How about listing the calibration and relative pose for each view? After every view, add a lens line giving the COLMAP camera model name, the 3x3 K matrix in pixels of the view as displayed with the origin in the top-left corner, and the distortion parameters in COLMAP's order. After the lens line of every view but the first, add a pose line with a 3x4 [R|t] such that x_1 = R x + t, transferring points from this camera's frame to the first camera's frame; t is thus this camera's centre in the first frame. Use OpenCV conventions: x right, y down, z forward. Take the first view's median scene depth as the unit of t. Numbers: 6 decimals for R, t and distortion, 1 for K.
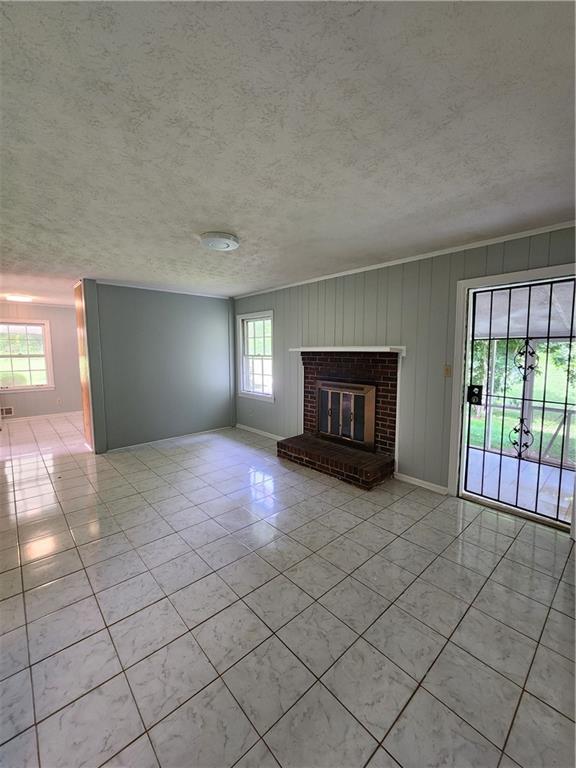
lens RADIAL K [[317.8, 0, 302.9], [0, 317.8, 384.2], [0, 0, 1]] dist [0.000071, -0.001596]
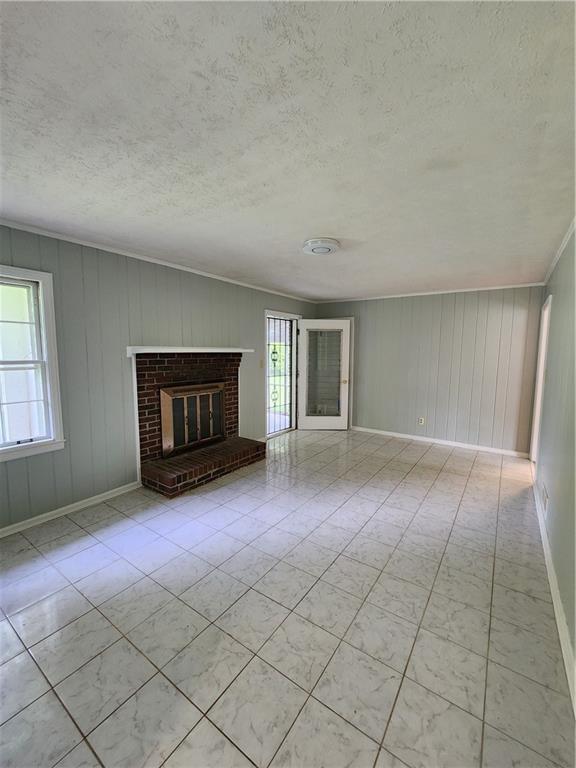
lens RADIAL K [[317.8, 0, 289.9], [0, 317.8, 382.8], [0, 0, 1]] dist [0.000071, -0.001596]
pose [[-0.208936, -0.097976, 0.973009, -0.880583], [0.098075, 0.987853, 0.120531, -0.099894], [-0.972999, 0.120611, -0.196789, 0.925248]]
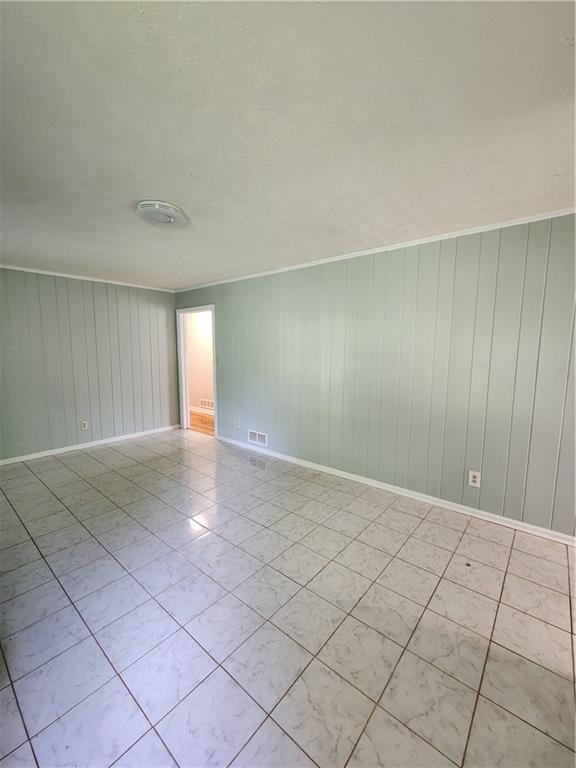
lens RADIAL K [[317.8, 0, 292.8], [0, 317.8, 380.3], [0, 0, 1]] dist [0.000071, -0.001596]
pose [[-0.991648, 0.014677, -0.128136, -0.344959], [-0.012919, 0.977203, 0.211911, -0.145028], [0.128325, 0.211797, -0.968852, 1.328669]]
